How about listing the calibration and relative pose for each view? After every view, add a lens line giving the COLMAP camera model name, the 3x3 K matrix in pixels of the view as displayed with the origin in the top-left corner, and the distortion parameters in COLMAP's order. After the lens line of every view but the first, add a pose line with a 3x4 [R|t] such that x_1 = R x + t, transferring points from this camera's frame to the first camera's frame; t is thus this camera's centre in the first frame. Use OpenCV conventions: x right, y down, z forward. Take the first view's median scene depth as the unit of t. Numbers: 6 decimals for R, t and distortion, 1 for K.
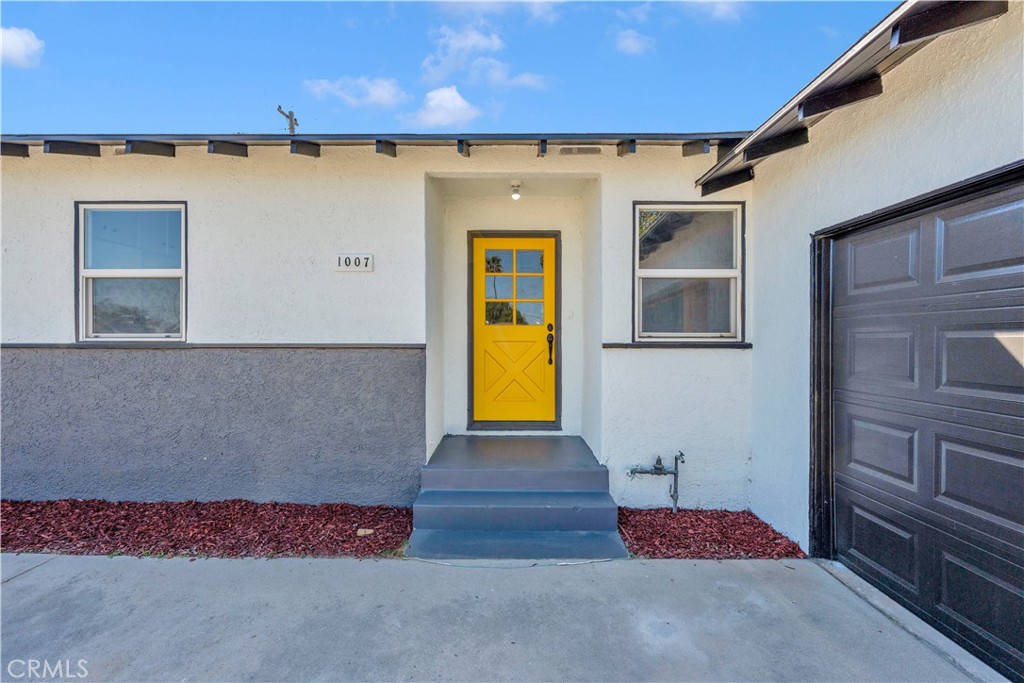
lens RADIAL K [[451.4, 0, 515.5], [0, 451.4, 344.7], [0, 0, 1]] dist [-0.006215, 0.000231]
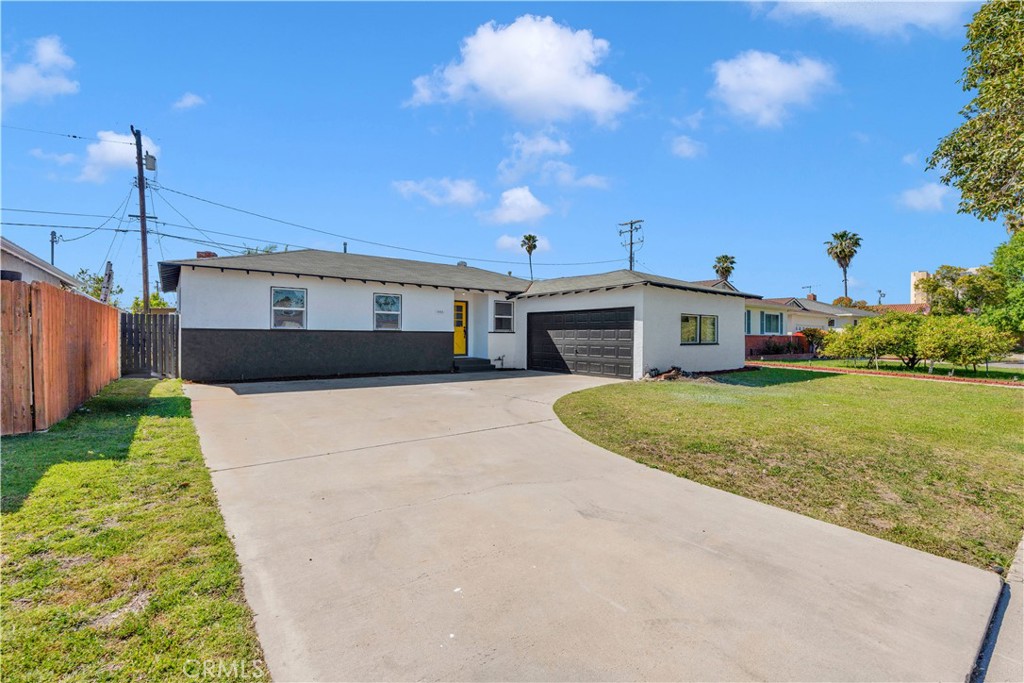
lens RADIAL K [[451.4, 0, 513.7], [0, 451.4, 338.2], [0, 0, 1]] dist [-0.006215, 0.000231]
pose [[0.795917, 0.000847, 0.605405, -2.312295], [0.002360, 0.999987, -0.004502, 0.079987], [-0.605401, 0.005013, 0.795905, -2.706253]]
